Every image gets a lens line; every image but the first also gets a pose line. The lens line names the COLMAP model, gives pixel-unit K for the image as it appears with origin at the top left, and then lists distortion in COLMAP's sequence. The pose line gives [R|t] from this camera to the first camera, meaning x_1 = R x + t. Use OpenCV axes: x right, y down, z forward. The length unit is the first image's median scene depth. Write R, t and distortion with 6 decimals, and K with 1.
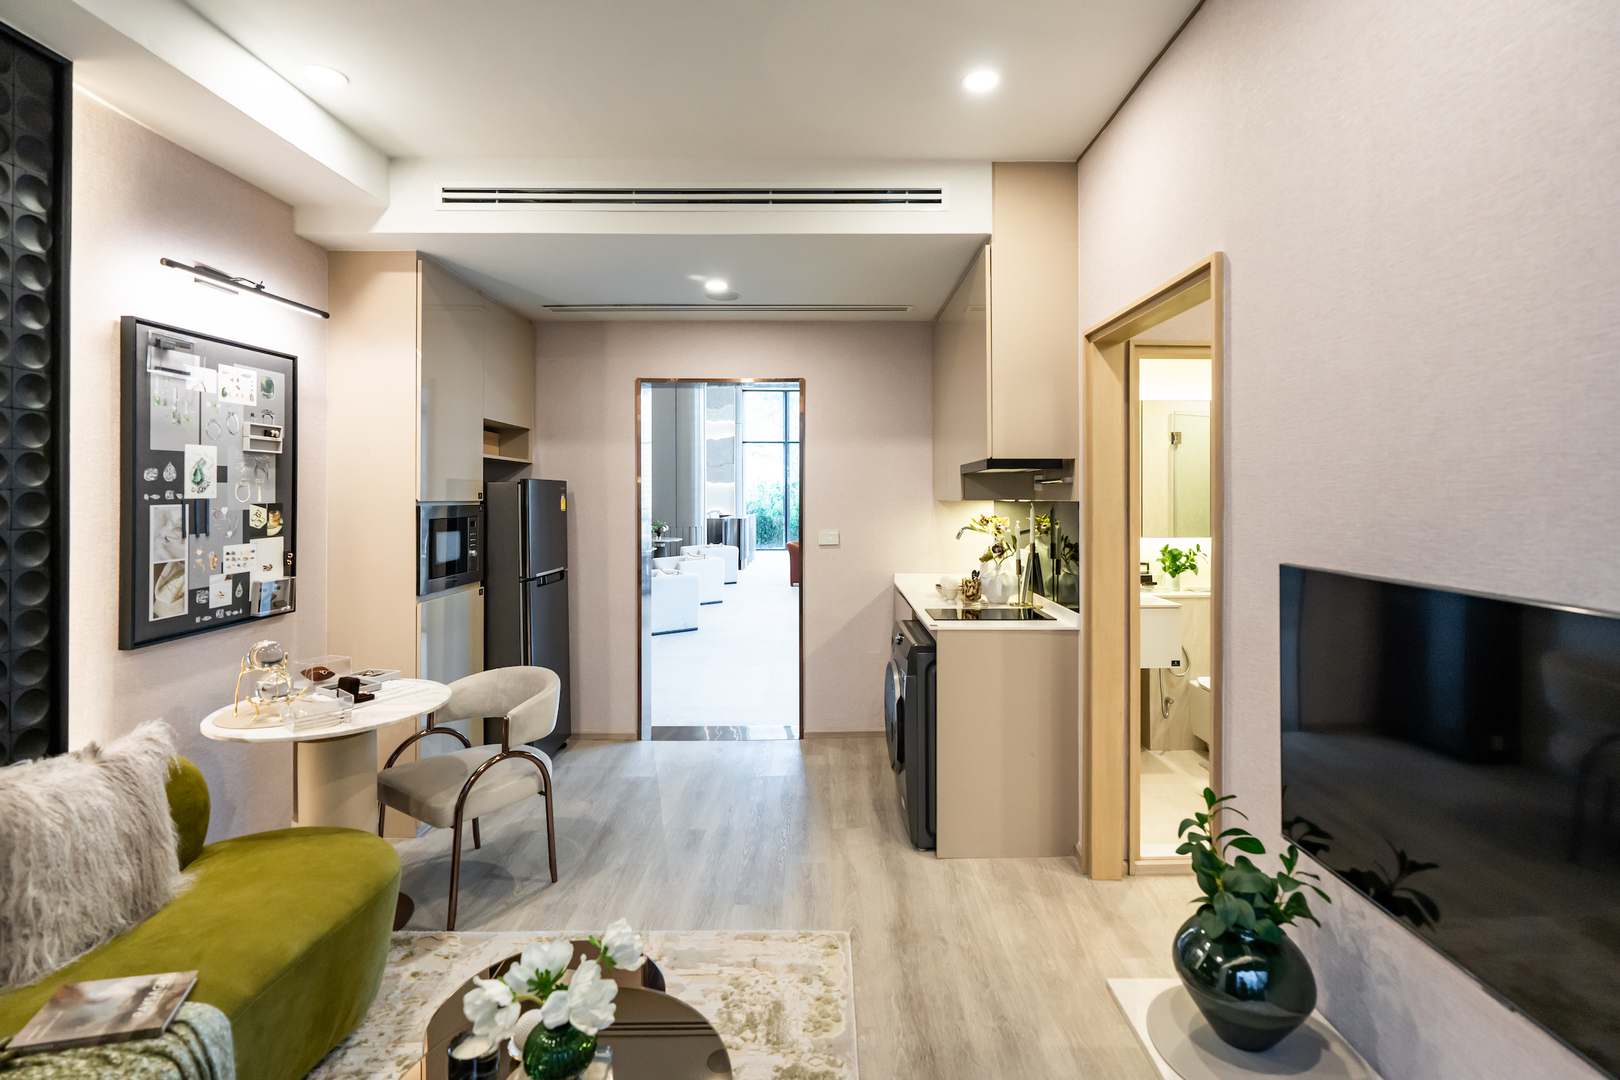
lens RADIAL K [[746.7, 0, 824.1], [0, 746.7, 494.4], [0, 0, 1]] dist [-0.003481, 0.000558]
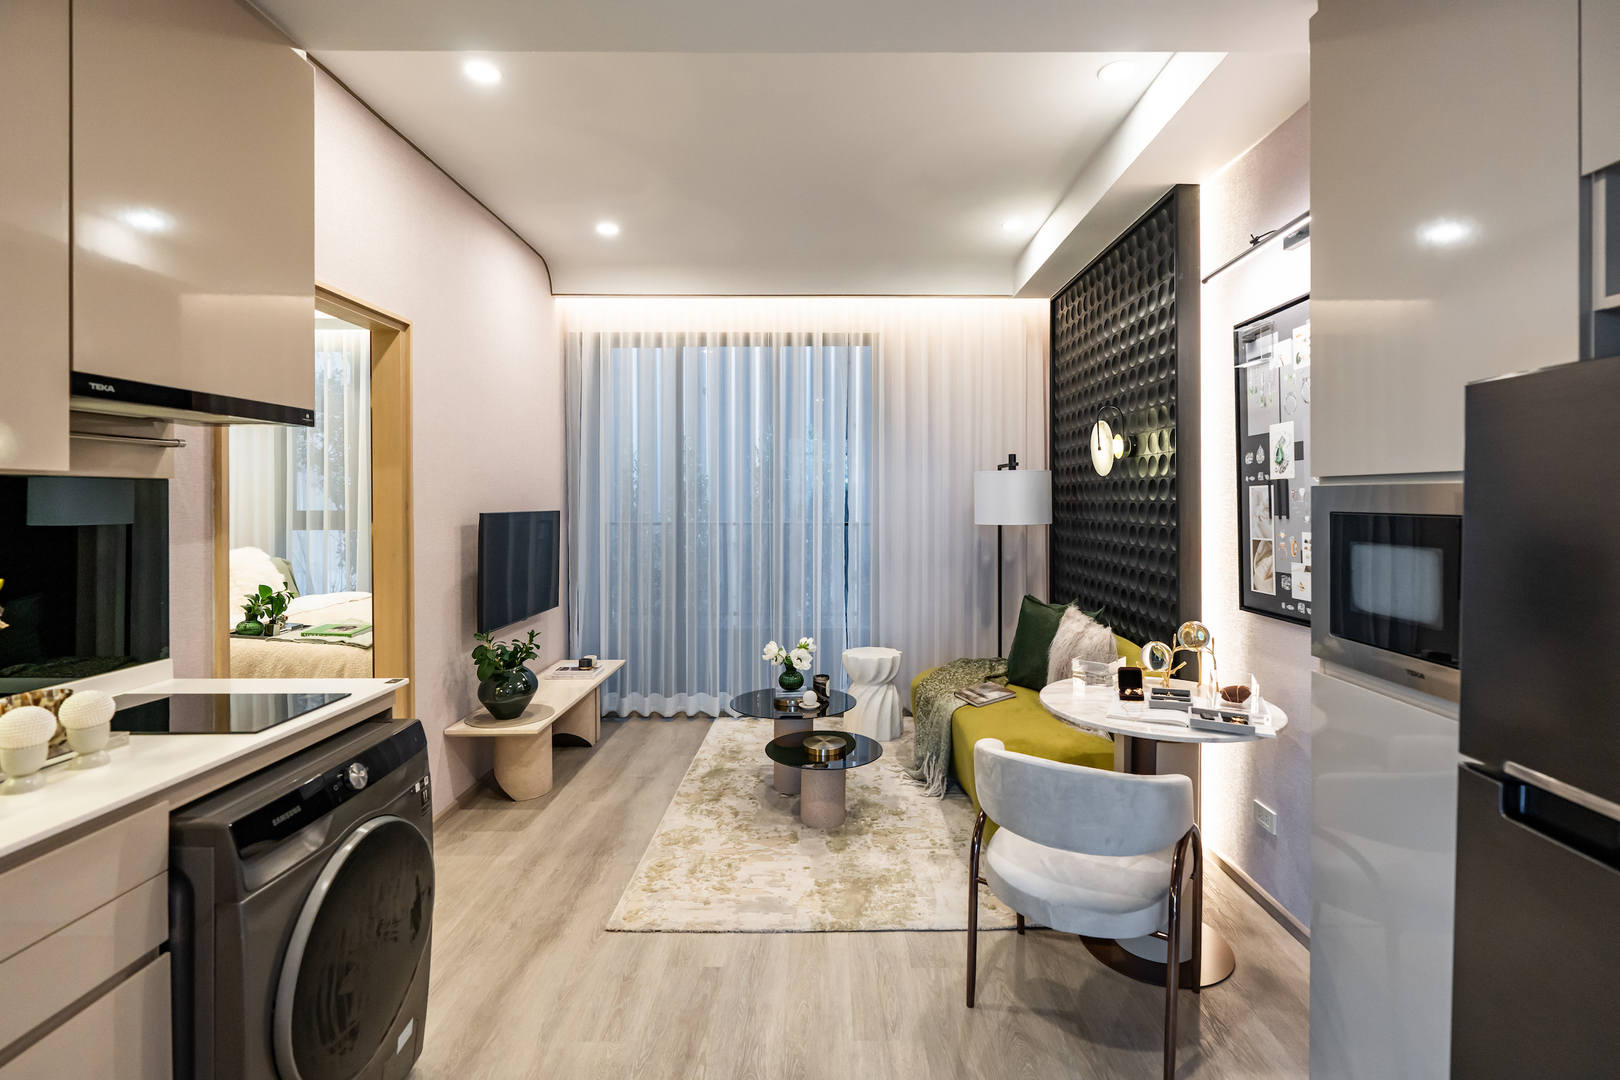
lens RADIAL K [[743.6, 0, 831.2], [0, 743.6, 501.8], [0, 0, 1]] dist [-0.001935, 0.000243]
pose [[-0.999999, 0.000781, -0.001436, -0.264498], [0.000780, 0.999999, 0.001117, 0.034336], [0.001437, 0.001116, -0.999998, 2.008437]]
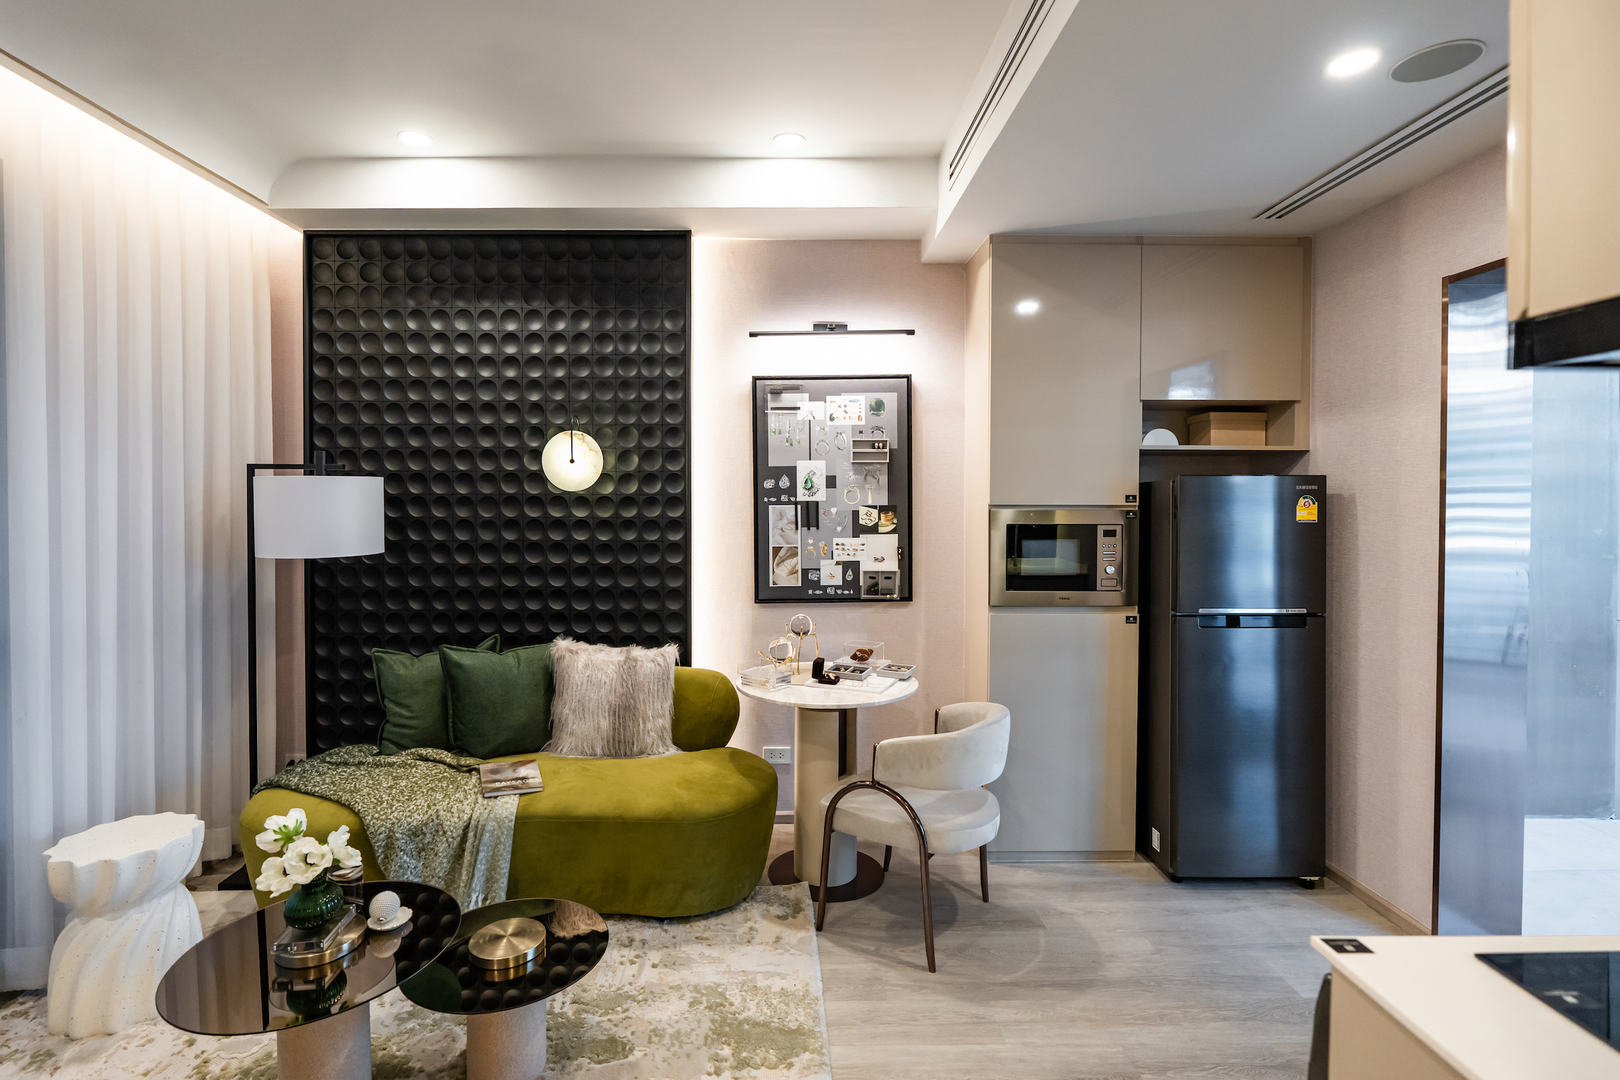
lens RADIAL K [[765.2, 0, 789.2], [0, 765.2, 513.6], [0, 0, 1]] dist [-0.012858, 0.000424]
pose [[0.009318, 0.018633, -0.999783, 0.538722], [0.001277, 0.999825, 0.018646, 0.002781], [0.999956, -0.001450, 0.009293, 0.975518]]
